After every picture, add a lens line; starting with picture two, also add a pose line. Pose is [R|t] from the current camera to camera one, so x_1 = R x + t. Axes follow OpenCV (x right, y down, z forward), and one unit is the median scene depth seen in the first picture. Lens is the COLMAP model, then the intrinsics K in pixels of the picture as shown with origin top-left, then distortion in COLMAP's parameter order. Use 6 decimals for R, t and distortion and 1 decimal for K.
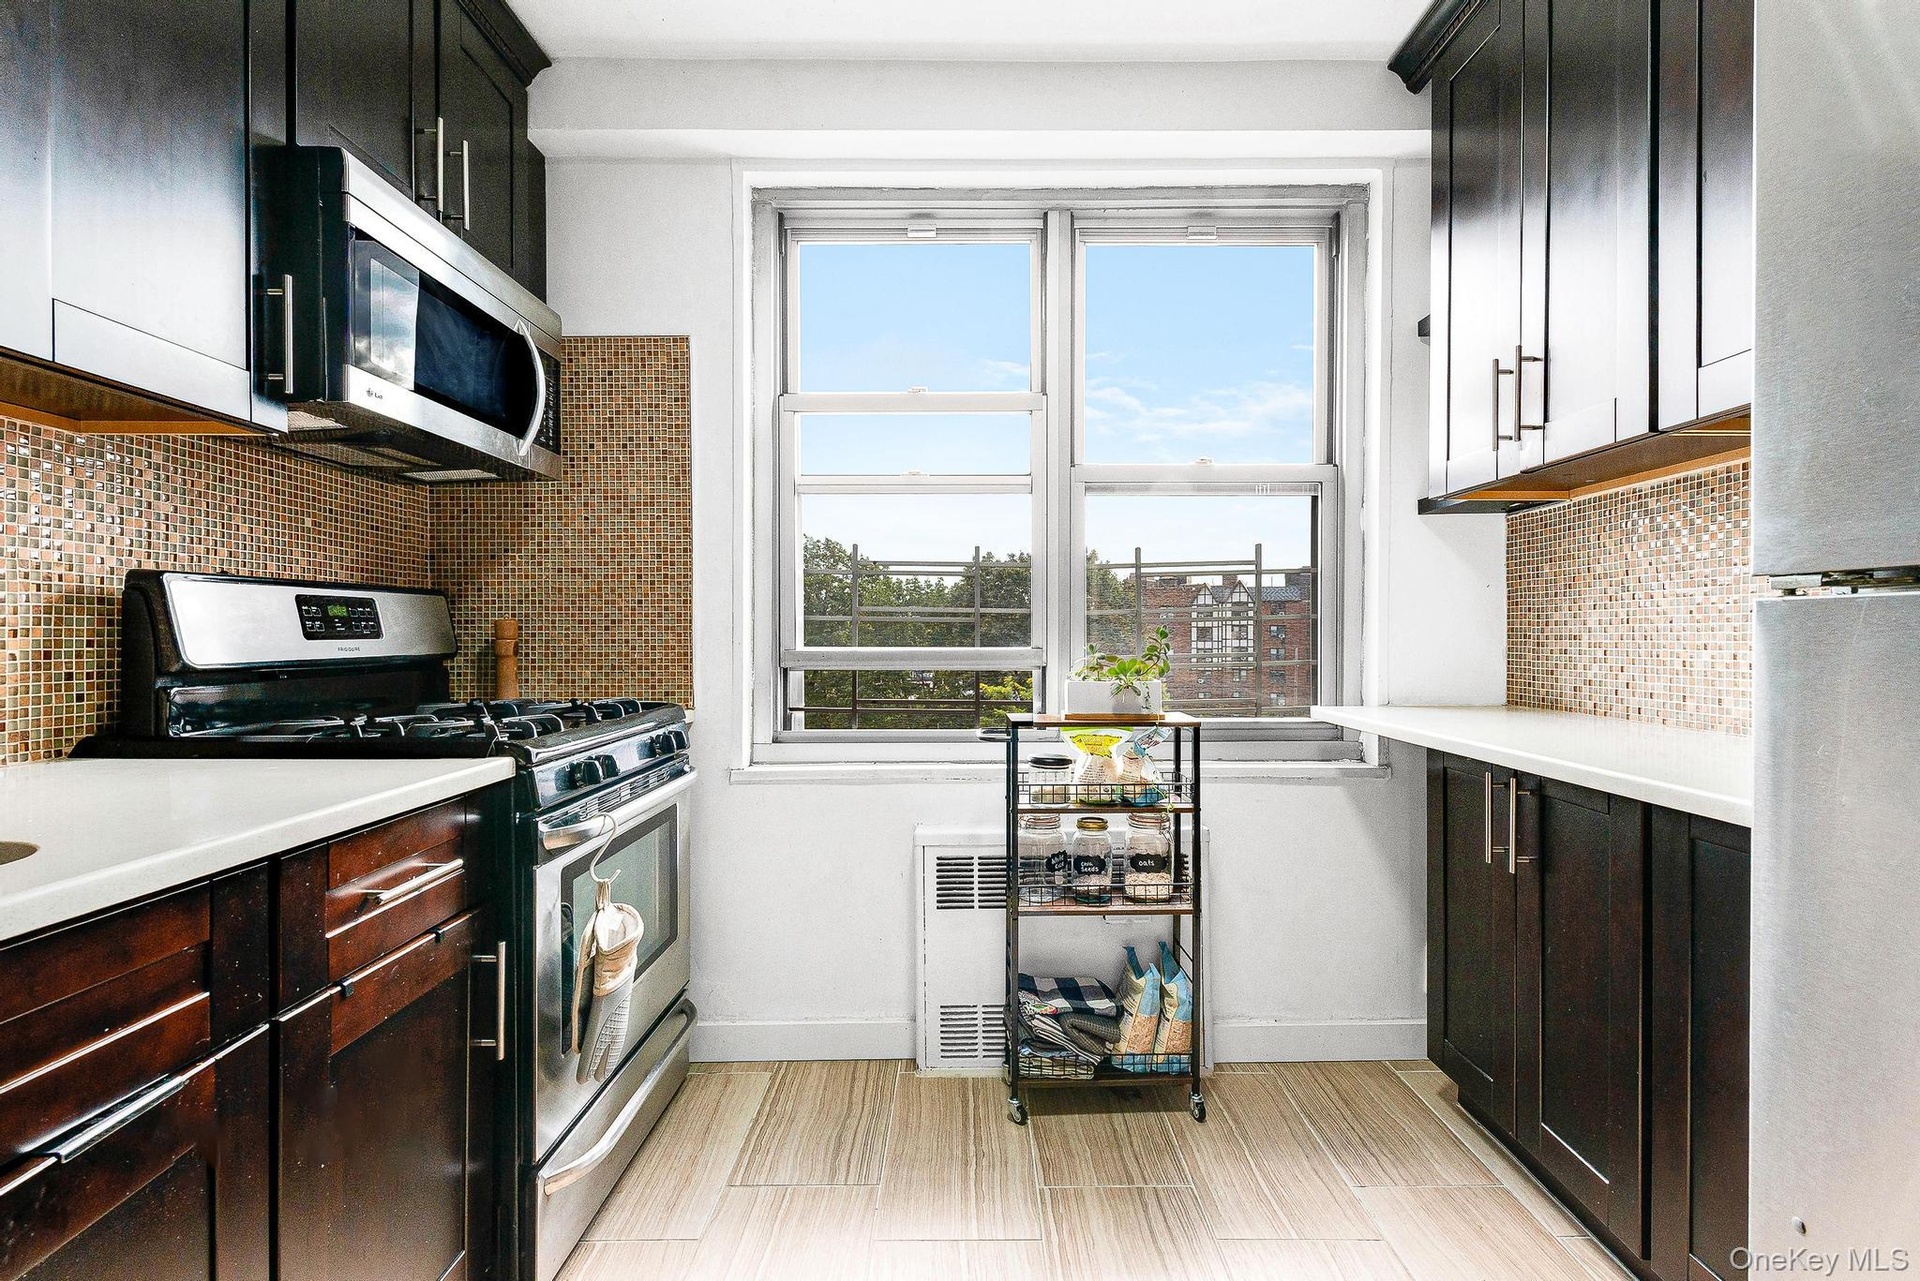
lens RADIAL K [[923.1, 0, 968.0], [0, 923.1, 637.4], [0, 0, 1]] dist [0.010560, -0.002988]
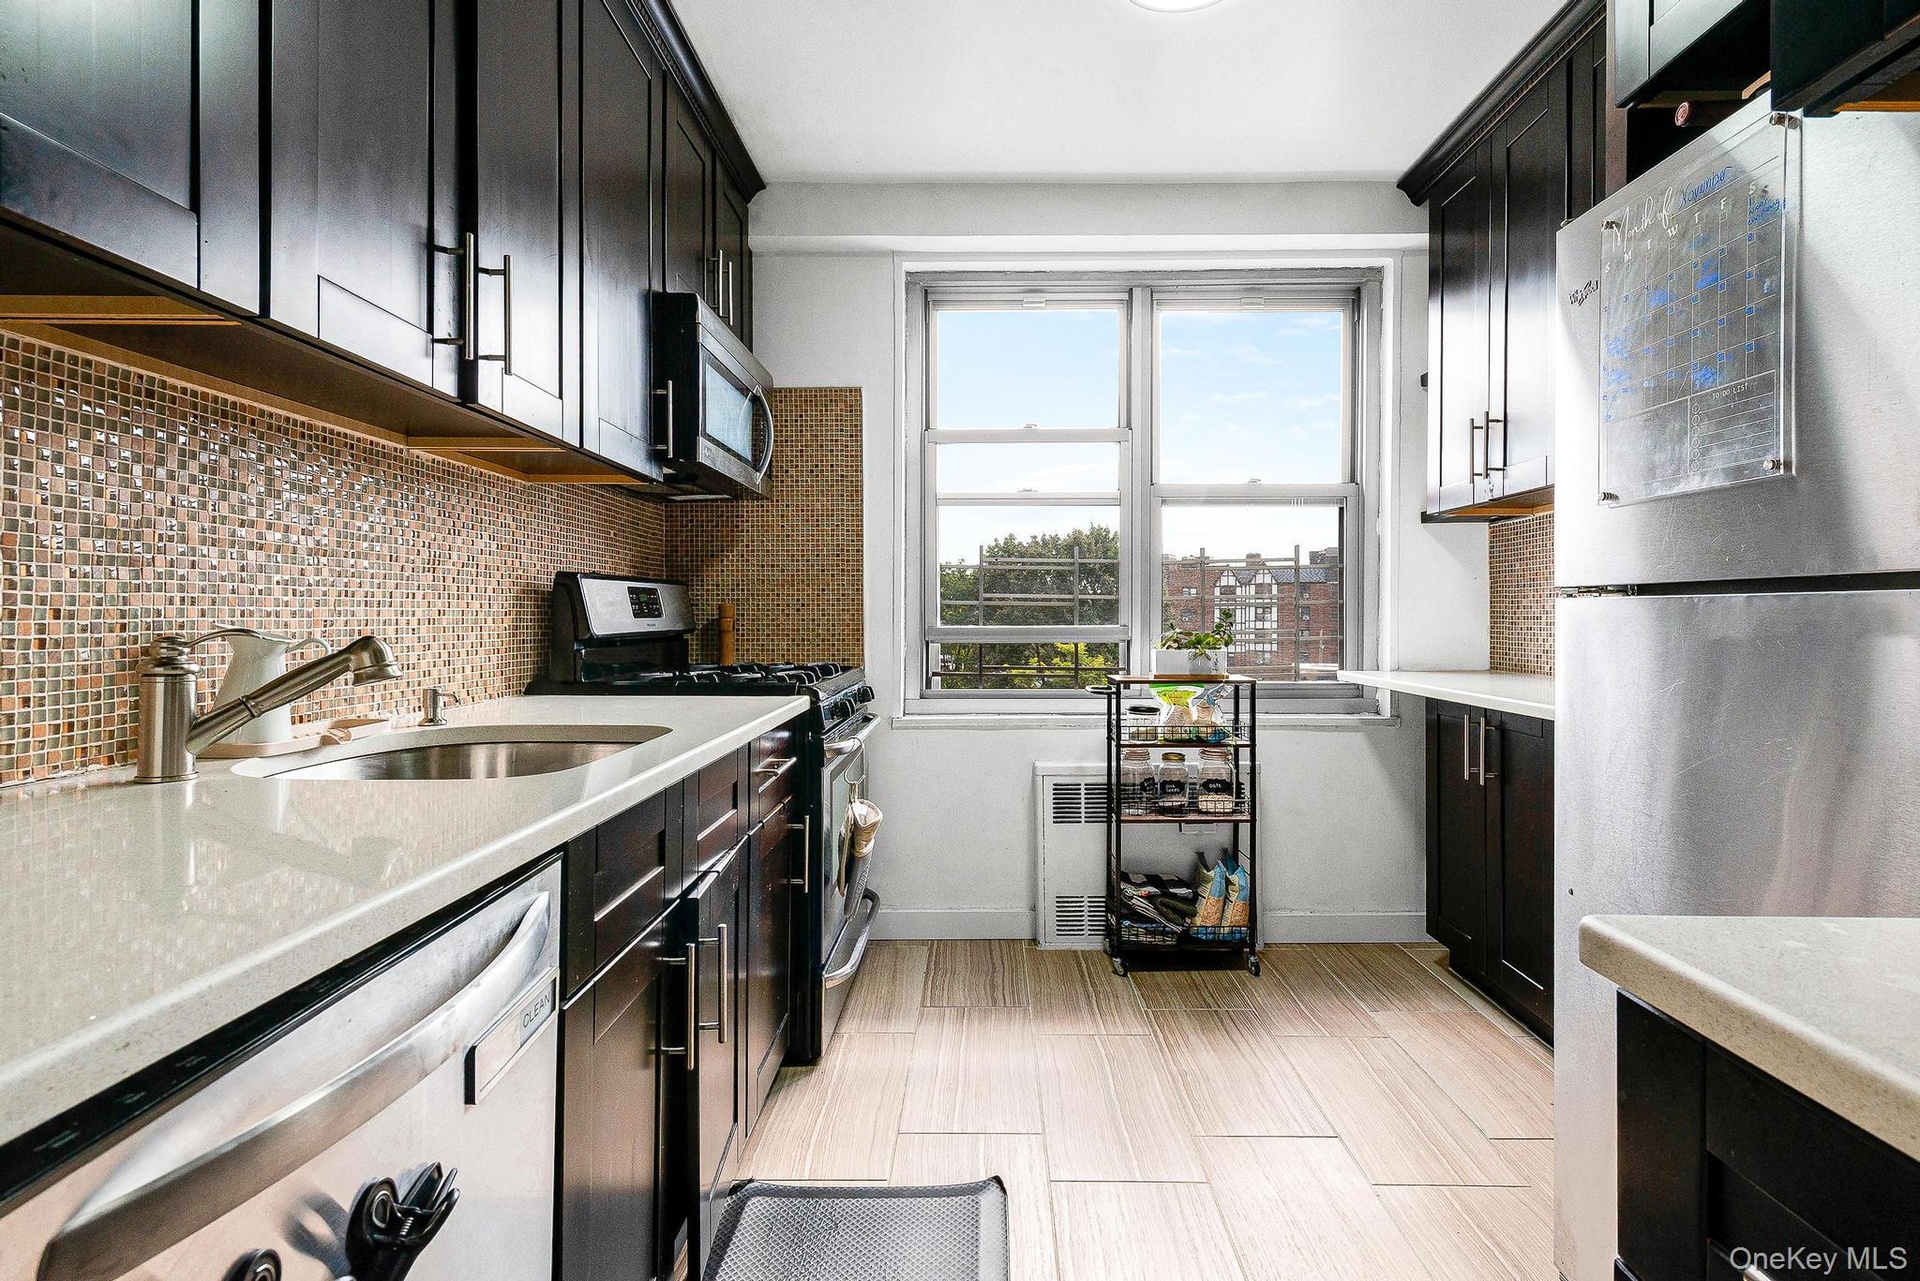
lens RADIAL K [[923.1, 0, 979.0], [0, 923.1, 613.0], [0, 0, 1]] dist [0.010560, -0.002988]
pose [[0.999916, 0.001441, -0.012855, -0.126561], [-0.001511, 0.999984, -0.005499, 0.001342], [0.012847, 0.005518, 0.999902, -0.330785]]
